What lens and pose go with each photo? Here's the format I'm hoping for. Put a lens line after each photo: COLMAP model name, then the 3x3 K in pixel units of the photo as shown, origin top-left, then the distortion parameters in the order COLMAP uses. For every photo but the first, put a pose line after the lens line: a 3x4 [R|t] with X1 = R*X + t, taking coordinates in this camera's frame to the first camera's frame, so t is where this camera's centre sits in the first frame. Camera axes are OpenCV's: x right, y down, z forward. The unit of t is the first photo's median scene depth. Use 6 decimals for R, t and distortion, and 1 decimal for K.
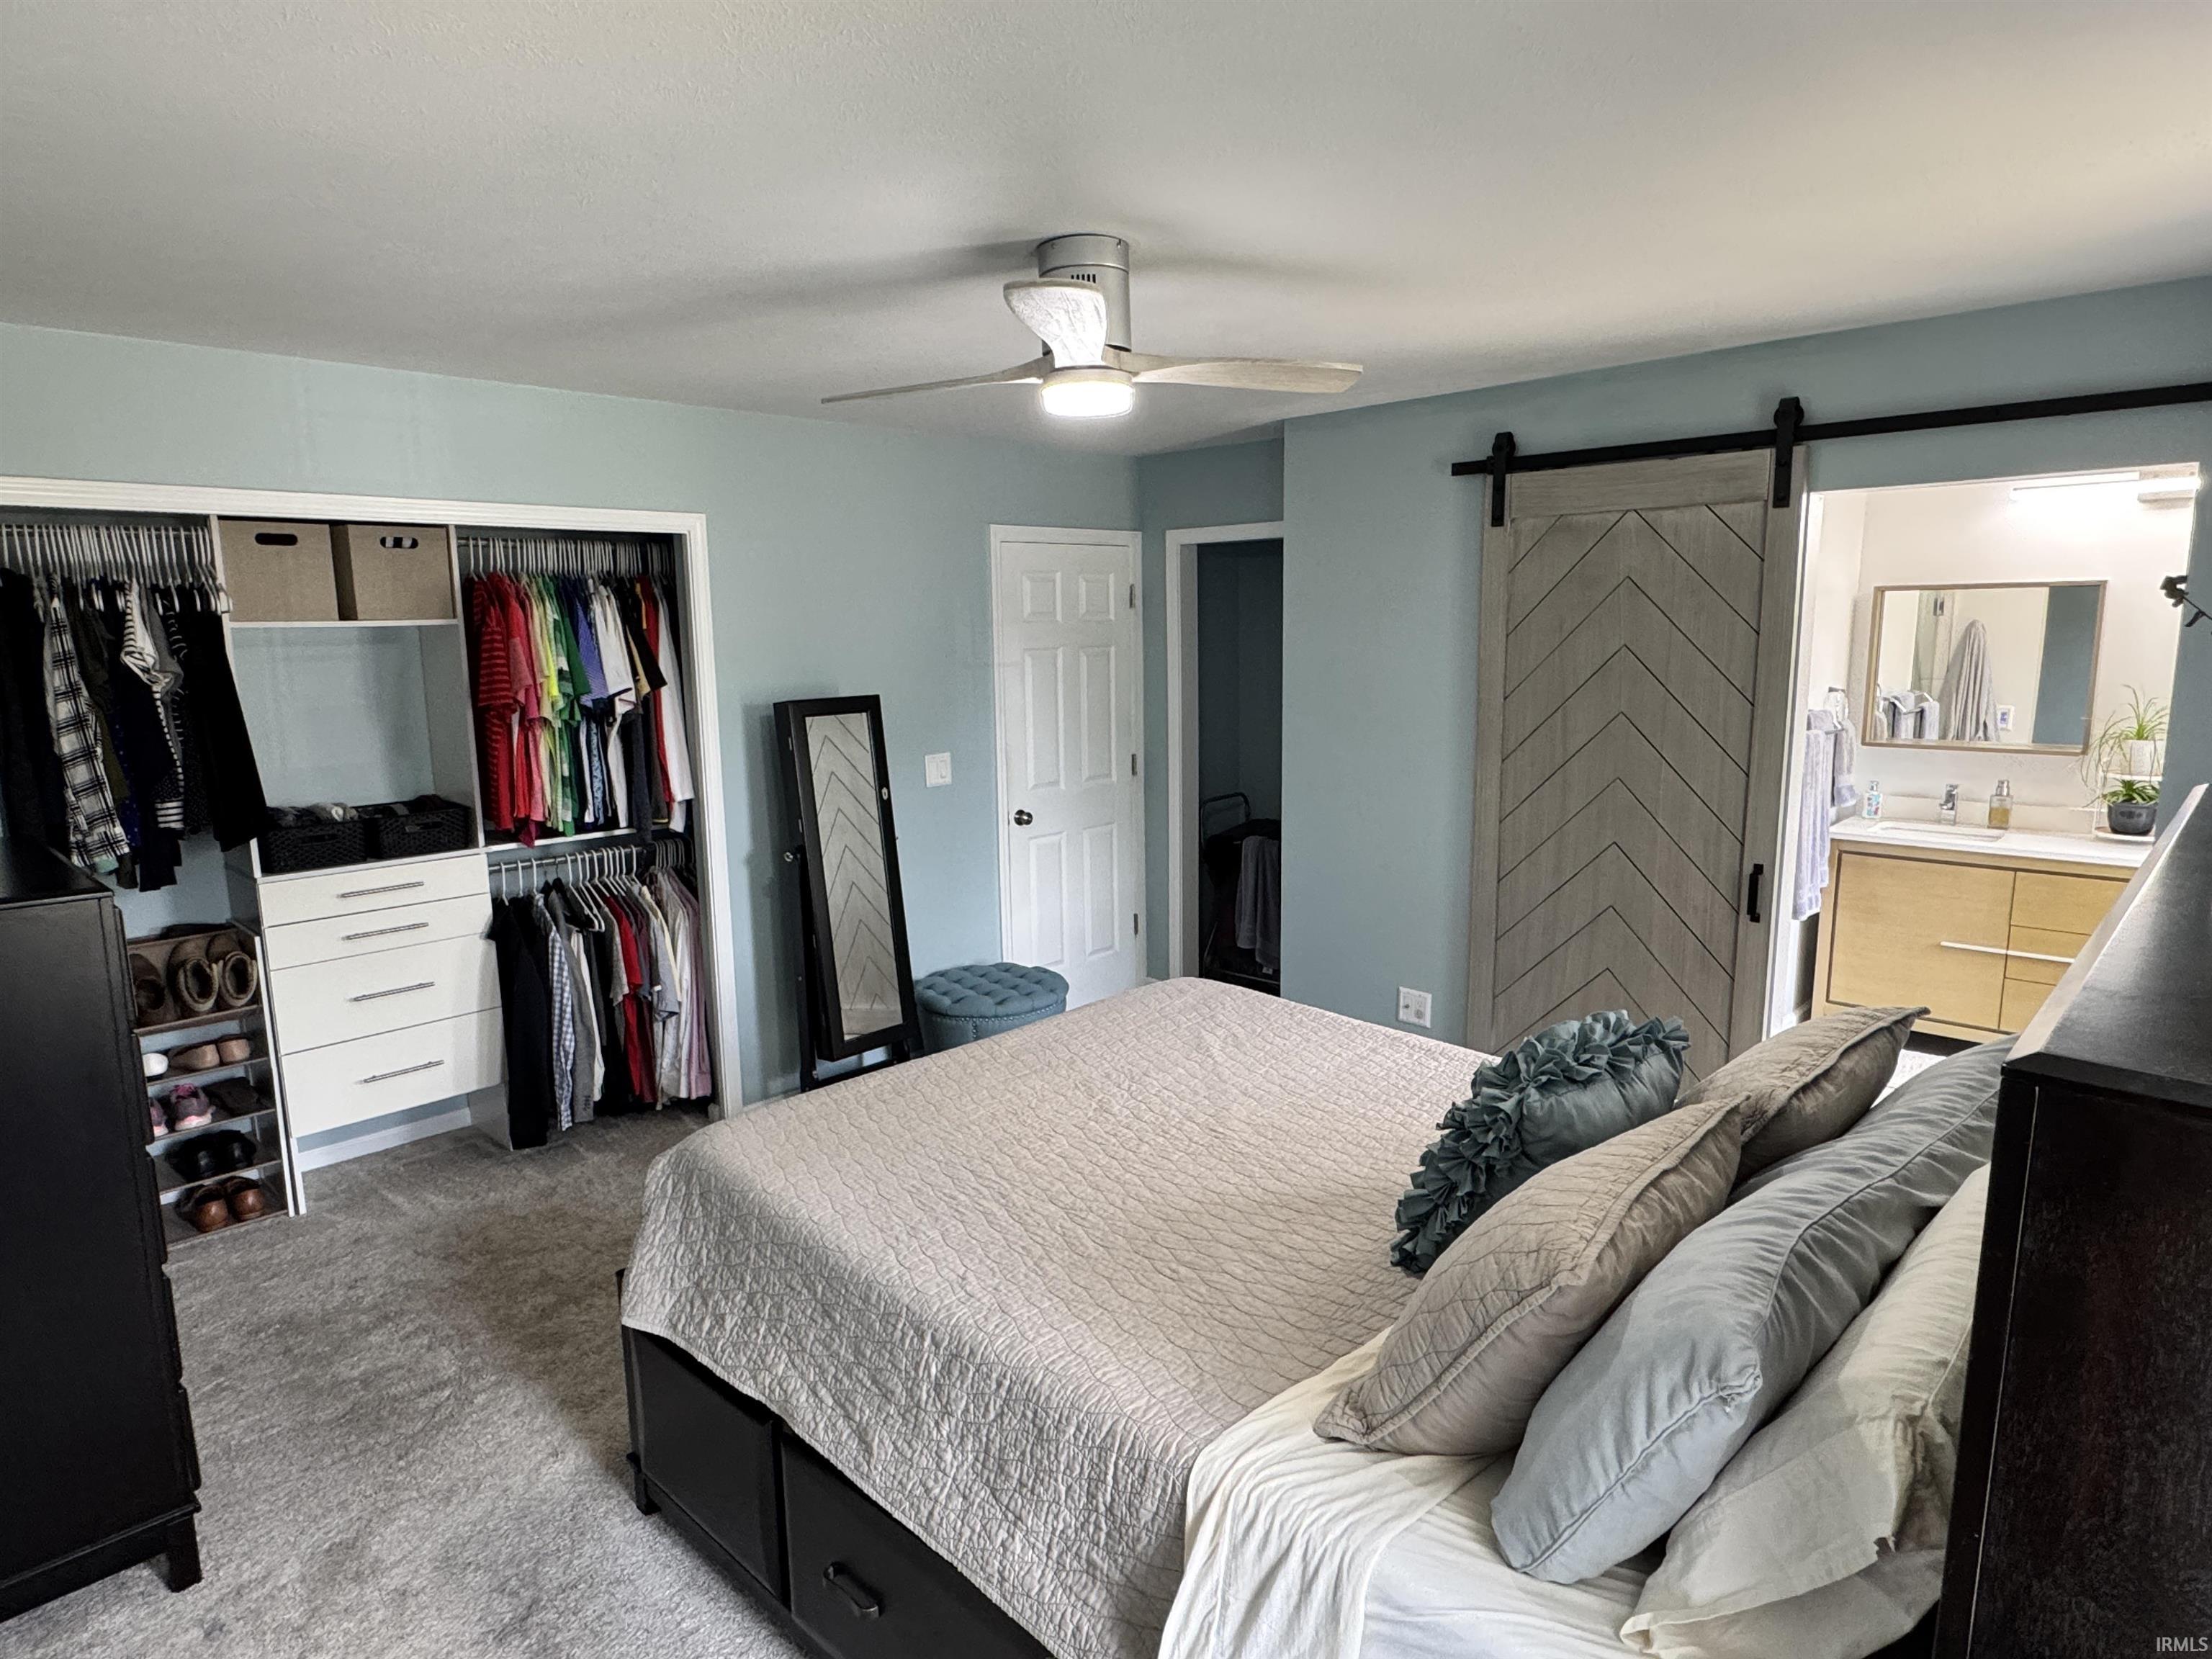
lens RADIAL K [[1246.3, 0, 1096.4], [0, 1246.3, 833.5], [0, 0, 1]] dist [-0.003385, 0.000412]
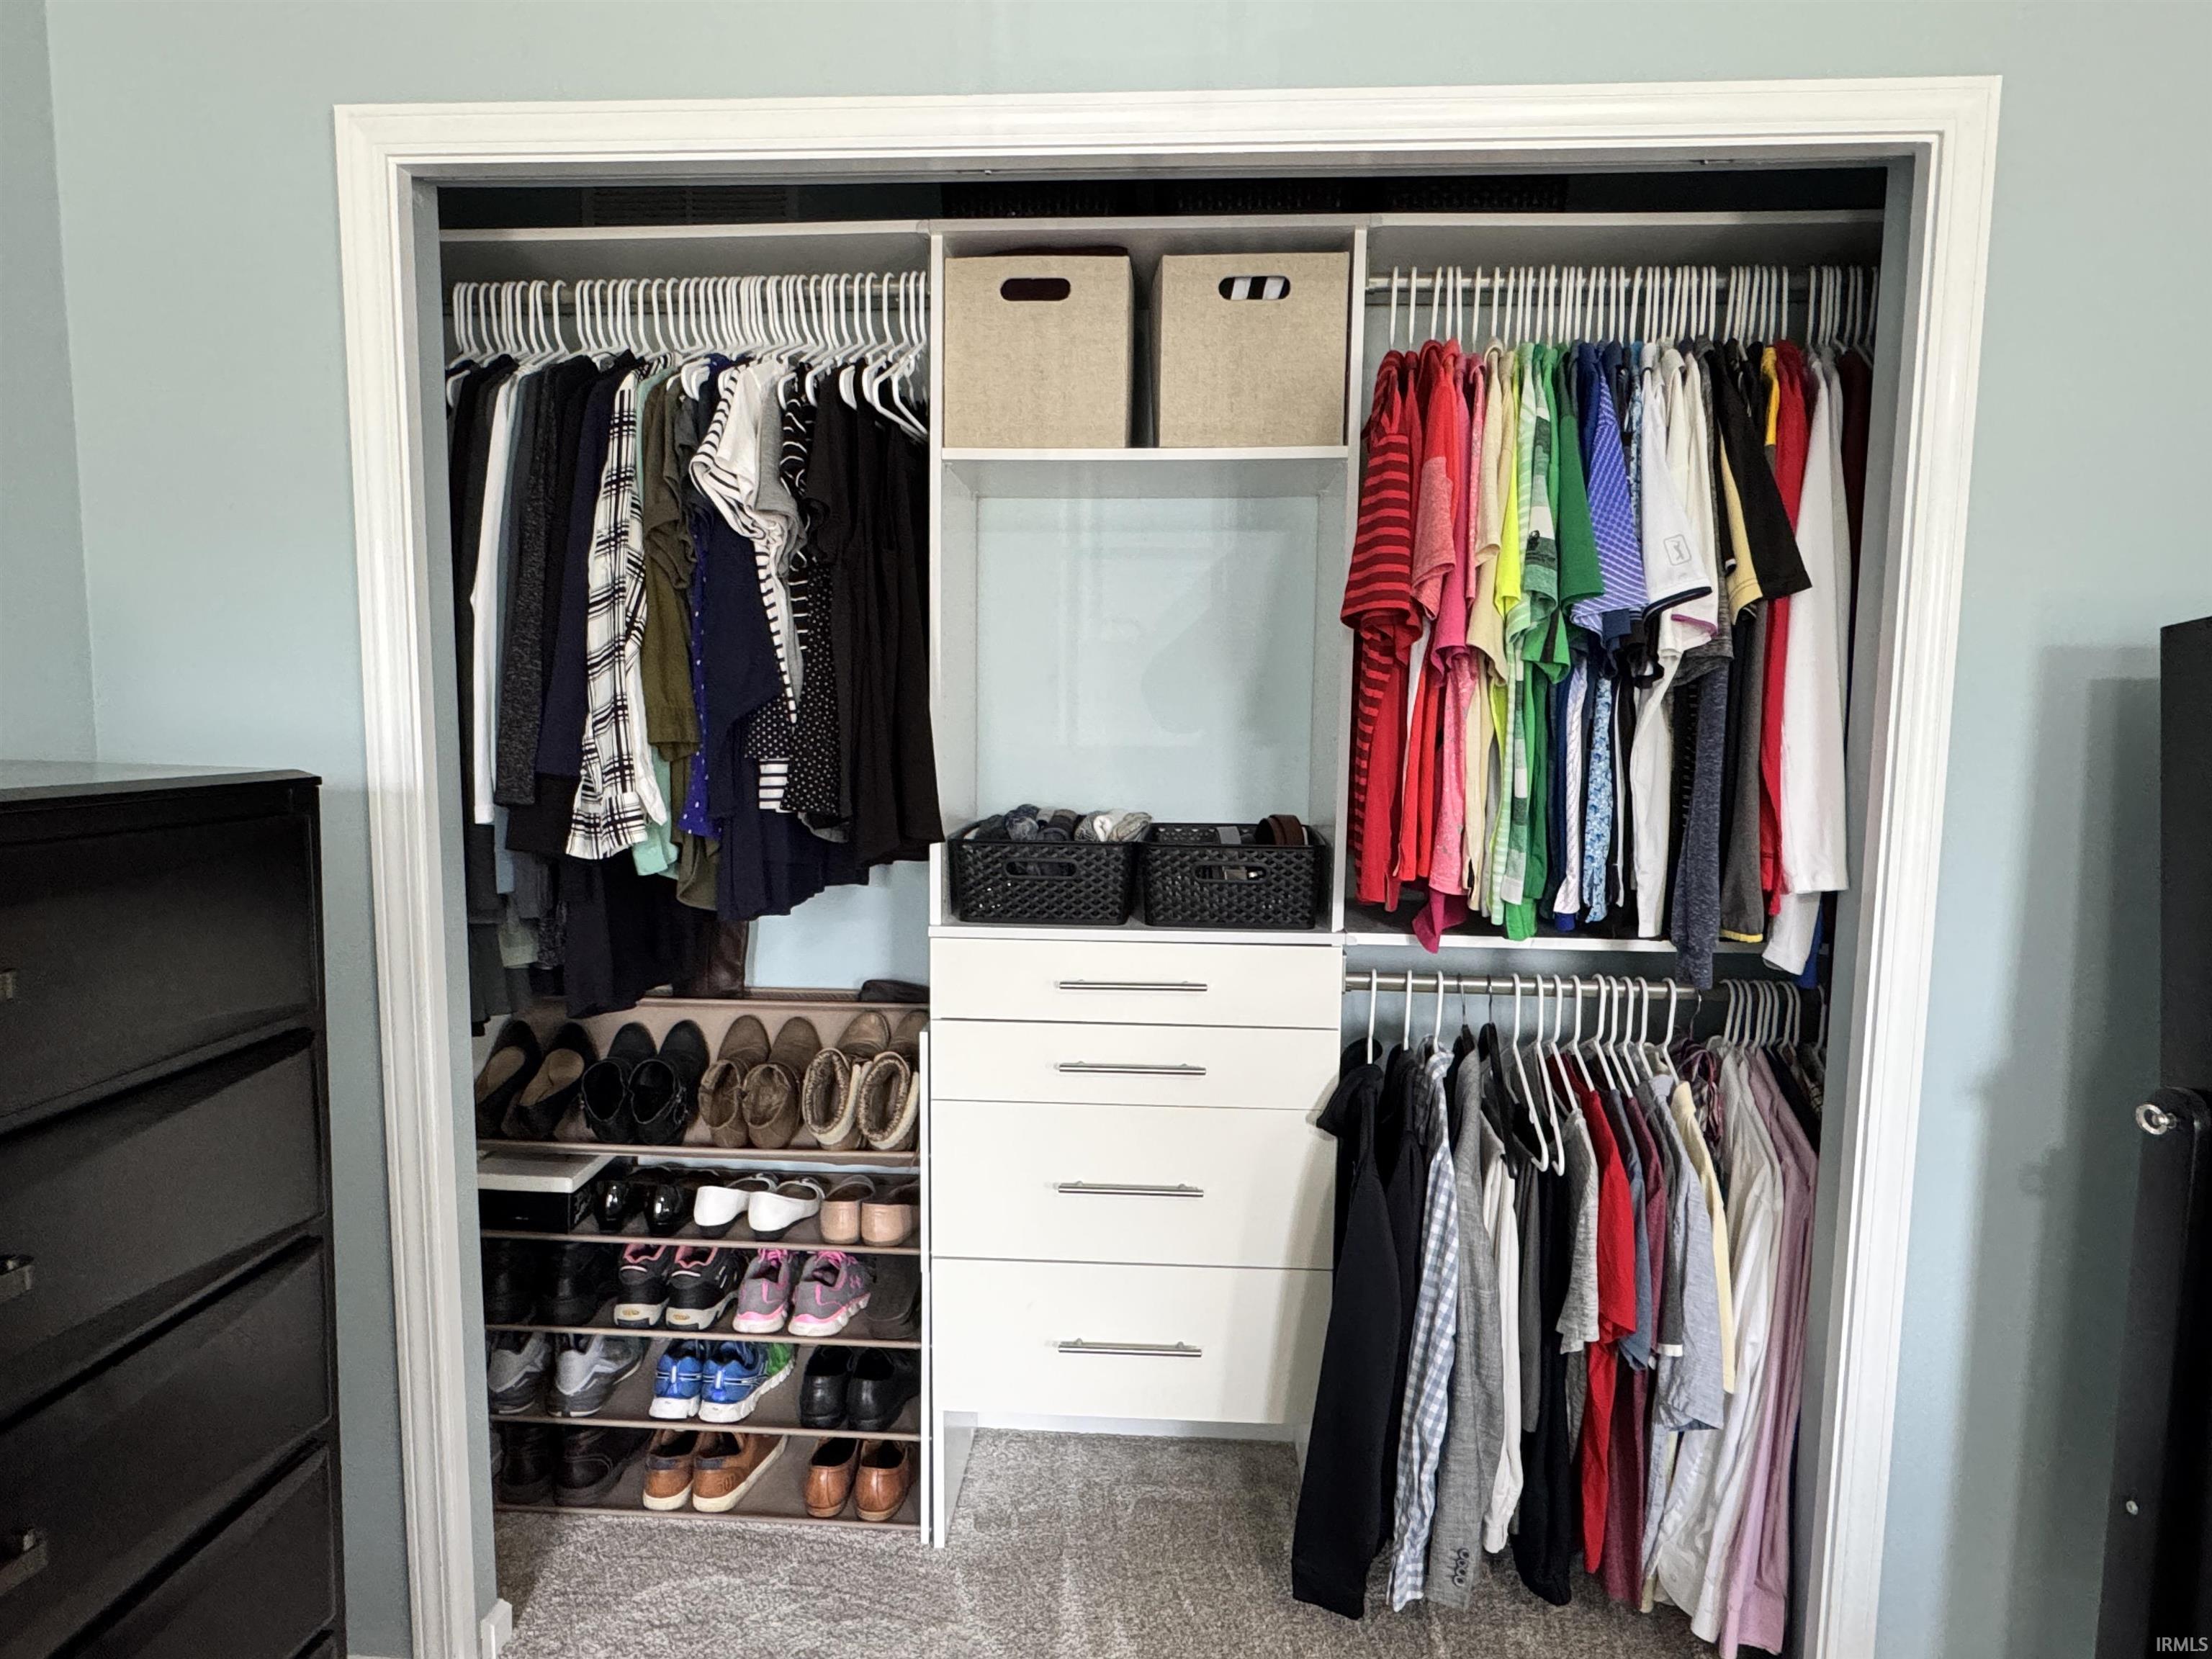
lens RADIAL K [[1246.3, 0, 1096.4], [0, 1246.3, 833.5], [0, 0, 1]] dist [-0.003385, 0.000412]
pose [[0.648901, 0.097197, -0.754639, -0.190691], [-0.147117, 0.989119, 0.000894, -0.012532], [0.746514, 0.110440, 0.656140, 0.591564]]
